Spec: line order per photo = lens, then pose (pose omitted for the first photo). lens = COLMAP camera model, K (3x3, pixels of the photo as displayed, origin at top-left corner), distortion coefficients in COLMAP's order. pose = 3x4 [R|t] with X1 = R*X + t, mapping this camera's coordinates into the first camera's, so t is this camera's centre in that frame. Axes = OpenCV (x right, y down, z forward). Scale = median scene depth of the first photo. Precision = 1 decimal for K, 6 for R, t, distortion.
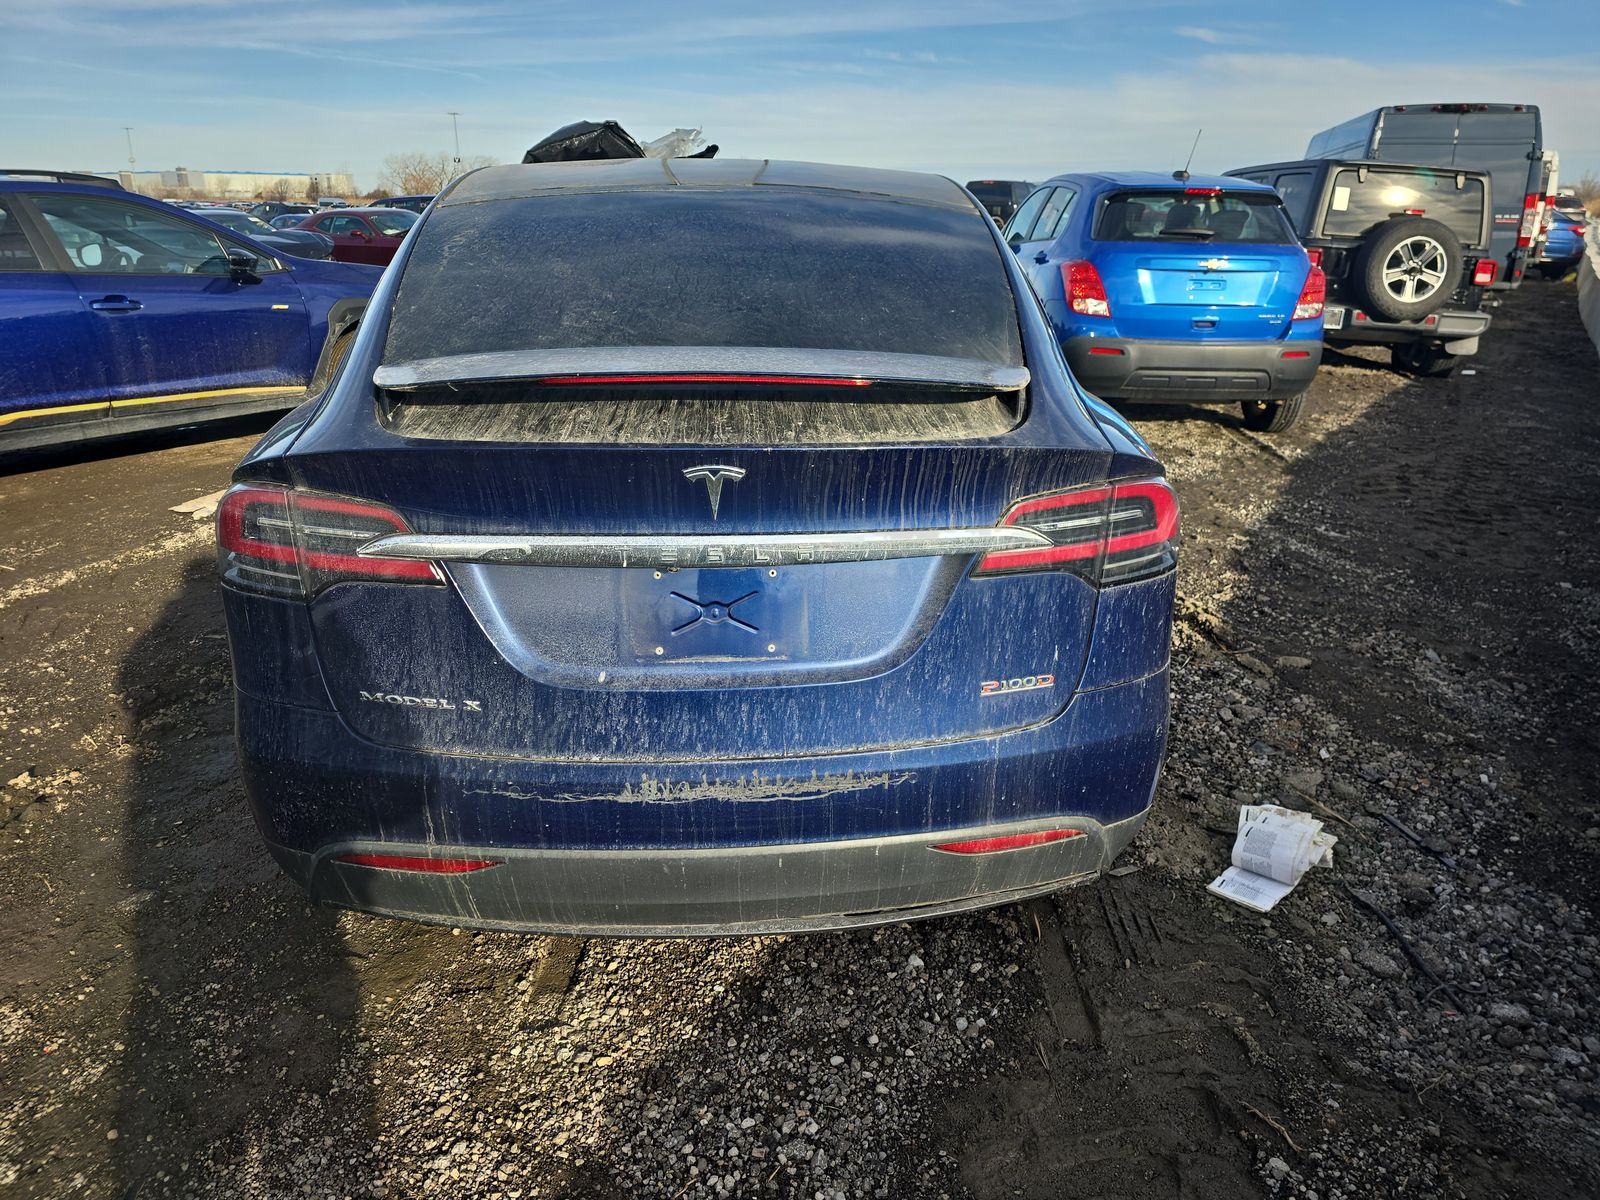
lens RADIAL K [[1121.7, 0, 797.7], [0, 1121.7, 622.0], [0, 0, 1]] dist [0.052631, -0.058710]
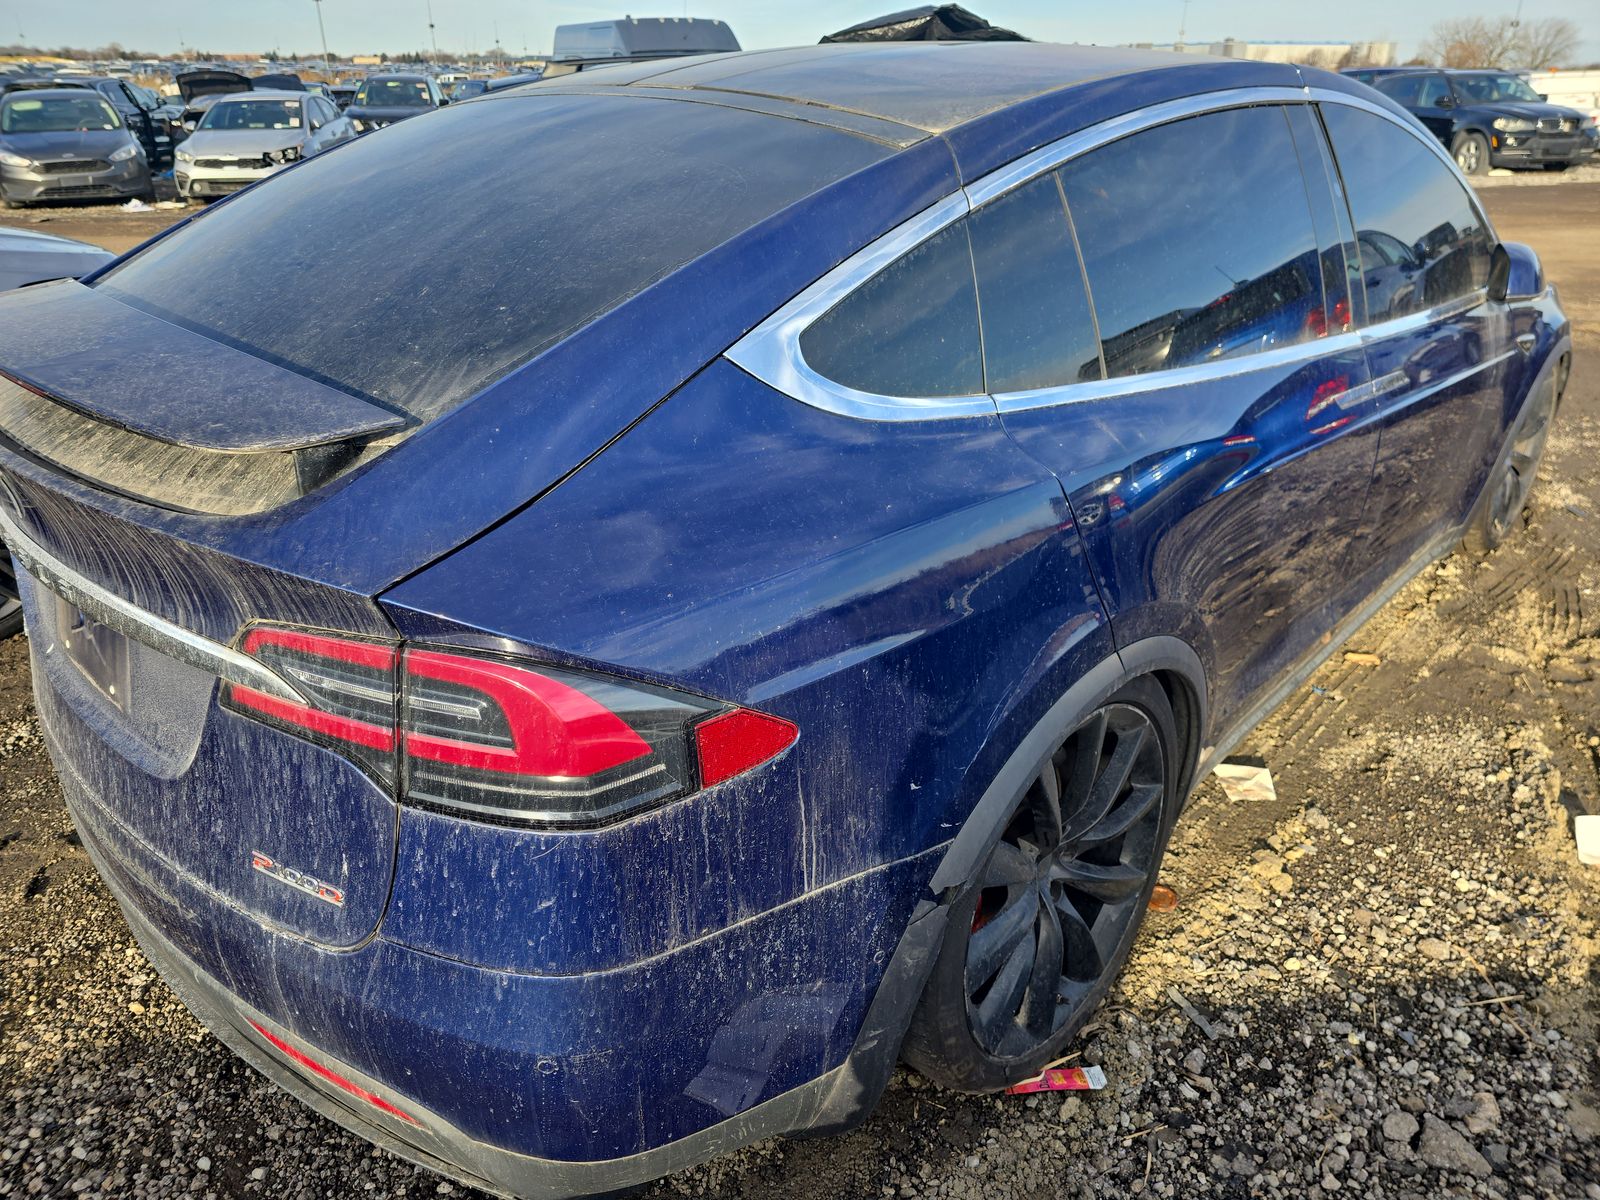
lens RADIAL K [[1081.5, 0, 800.0], [0, 1081.5, 600.0], [0, 0, 1]] dist [0.032994, -0.037945]
pose [[0.665459, 0.325033, -0.671951, 0.788295], [-0.258035, 0.944886, 0.201514, -0.314062], [0.700416, 0.039288, 0.712653, 0.747354]]
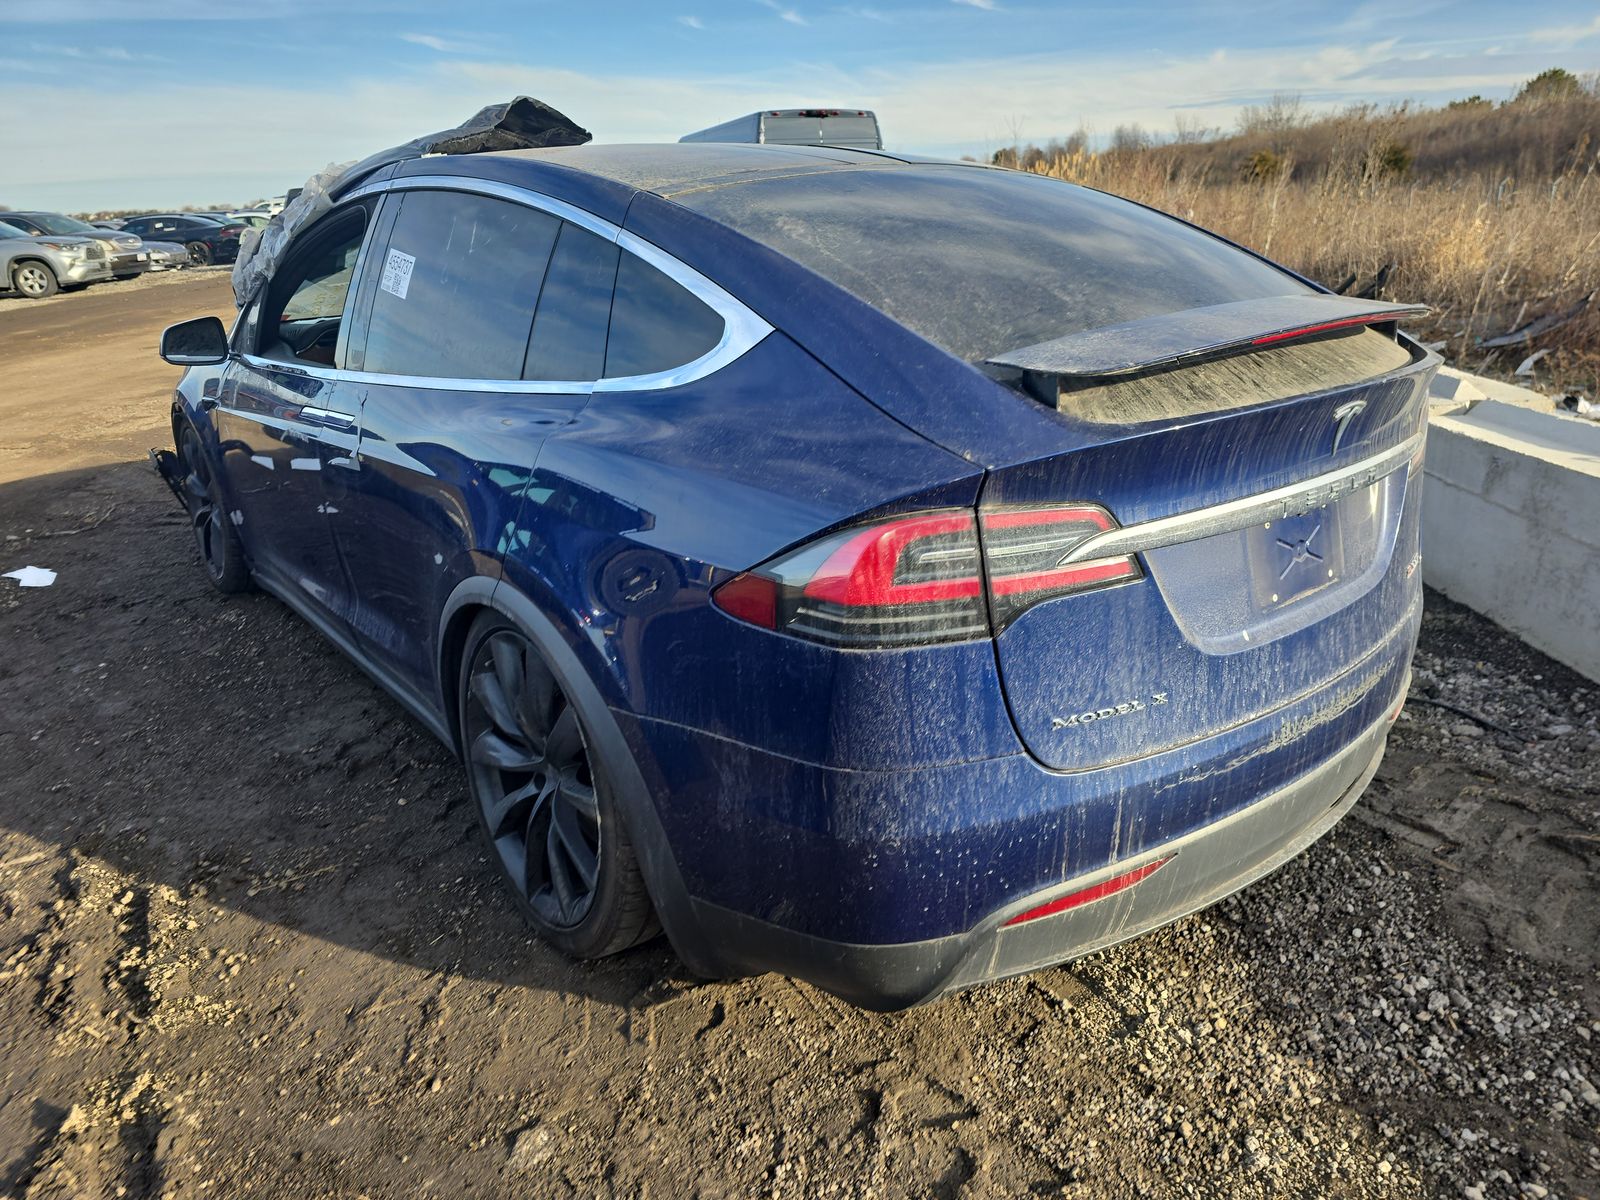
lens RADIAL K [[1137.8, 0, 799.5], [0, 1137.8, 621.6], [0, 0, 1]] dist [0.035857, -0.050634]
pose [[0.807268, -0.229884, 0.543573, -0.994507], [0.235077, 0.970052, 0.061131, -0.113269], [-0.541347, 0.078432, 0.837133, 0.341391]]
